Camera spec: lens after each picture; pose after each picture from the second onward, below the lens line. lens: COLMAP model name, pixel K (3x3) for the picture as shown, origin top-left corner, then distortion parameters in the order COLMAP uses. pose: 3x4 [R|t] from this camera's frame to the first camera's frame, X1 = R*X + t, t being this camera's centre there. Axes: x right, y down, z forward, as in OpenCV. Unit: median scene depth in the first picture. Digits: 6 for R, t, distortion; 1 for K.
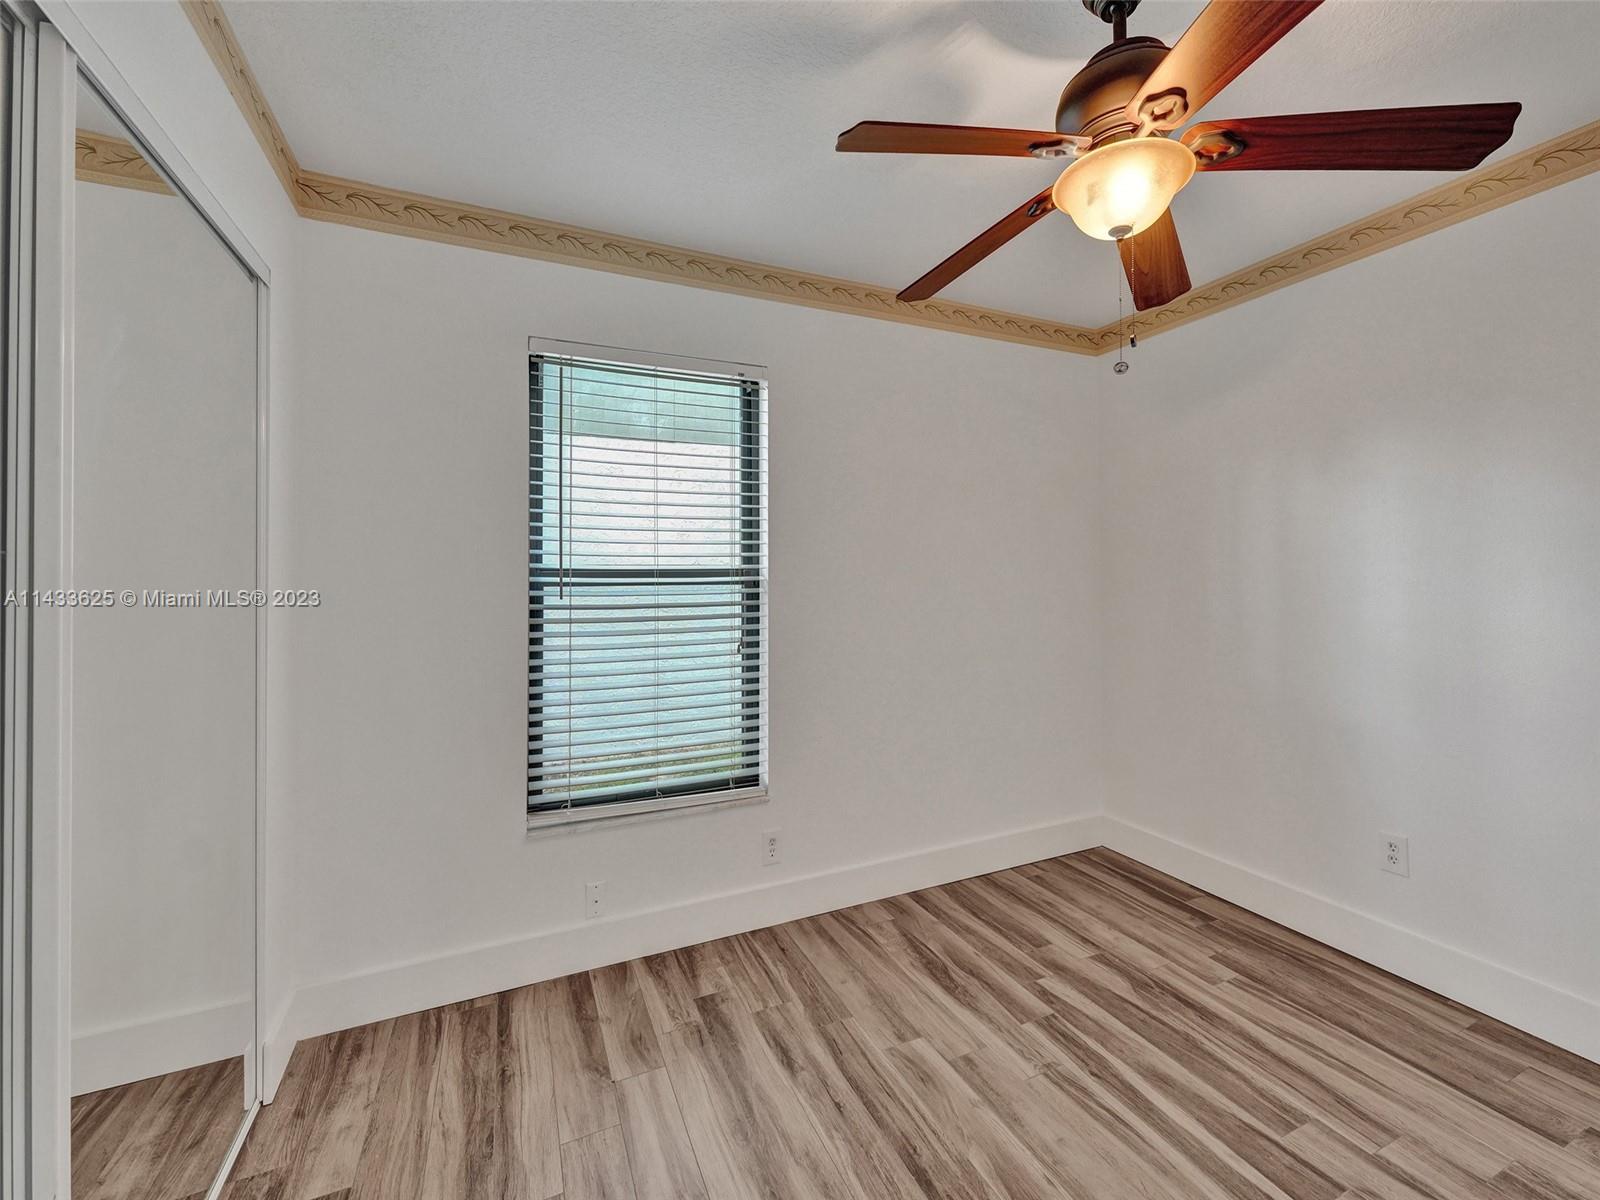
lens RADIAL K [[656.9, 0, 800.7], [0, 656.9, 569.5], [0, 0, 1]] dist [0.000787, -0.000135]
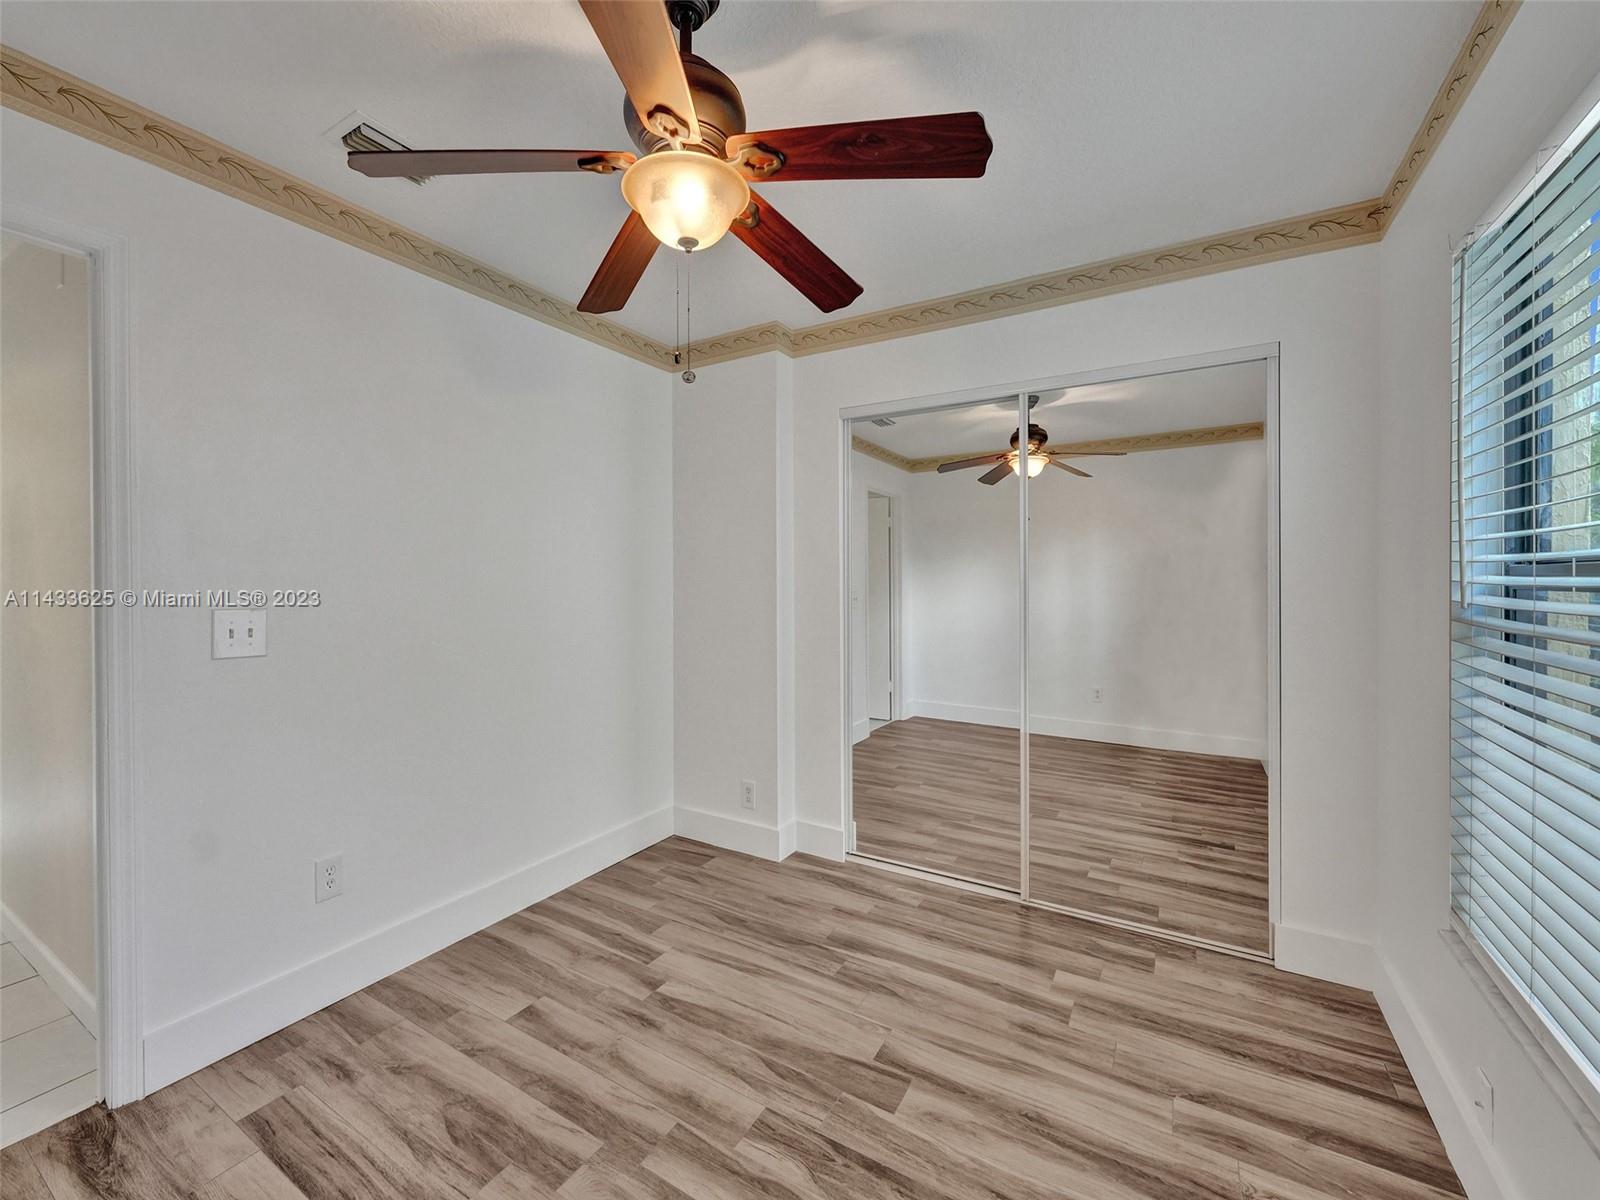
lens RADIAL K [[648.2, 0, 803.5], [0, 648.2, 577.5], [0, 0, 1]] dist [0.001887, 0.000194]
pose [[-0.807729, 0.008095, -0.589499, 0.567645], [0.014491, 0.999876, -0.006125, 0.008954], [0.589376, -0.013490, -0.807746, 1.157565]]
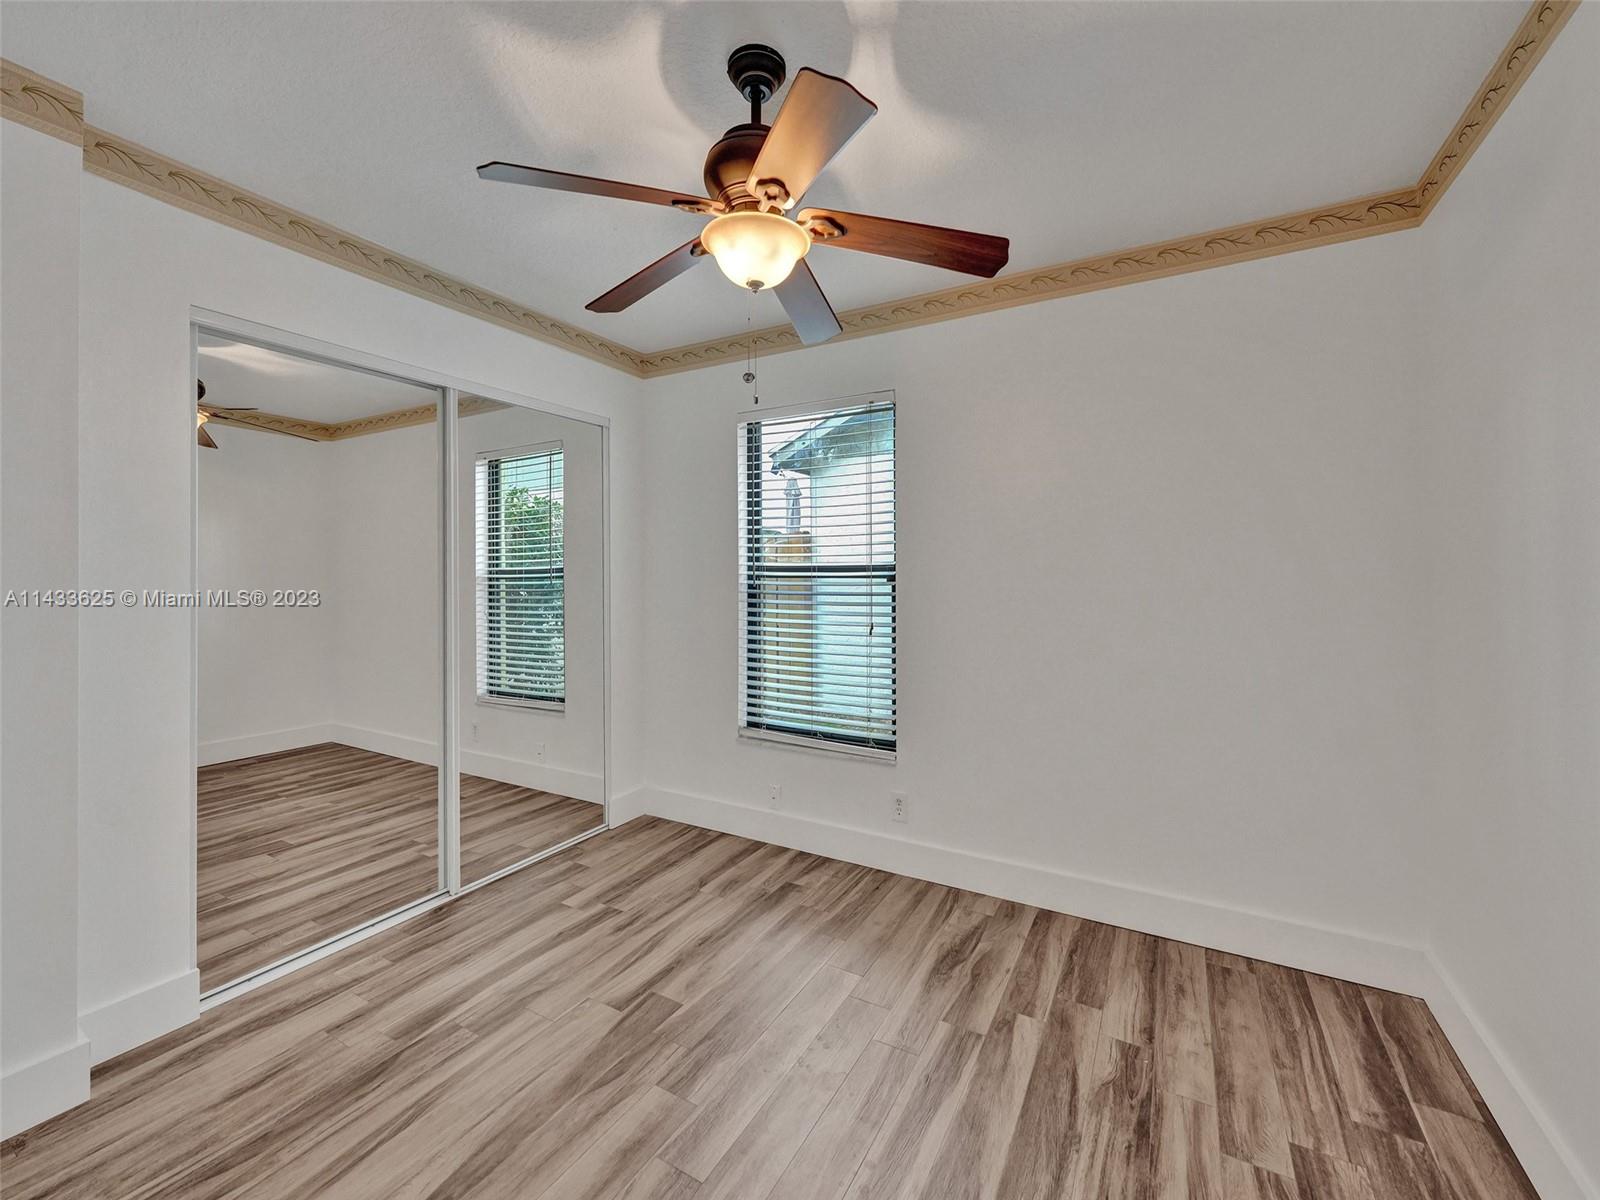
lens RADIAL K [[648.2, 0, 803.5], [0, 648.2, 577.5], [0, 0, 1]] dist [0.001887, 0.000194]
pose [[0.597710, 0.012466, -0.801616, 0.877018], [0.004147, 0.999818, 0.018640, -0.000929], [0.801702, -0.014466, 0.597549, 0.221788]]
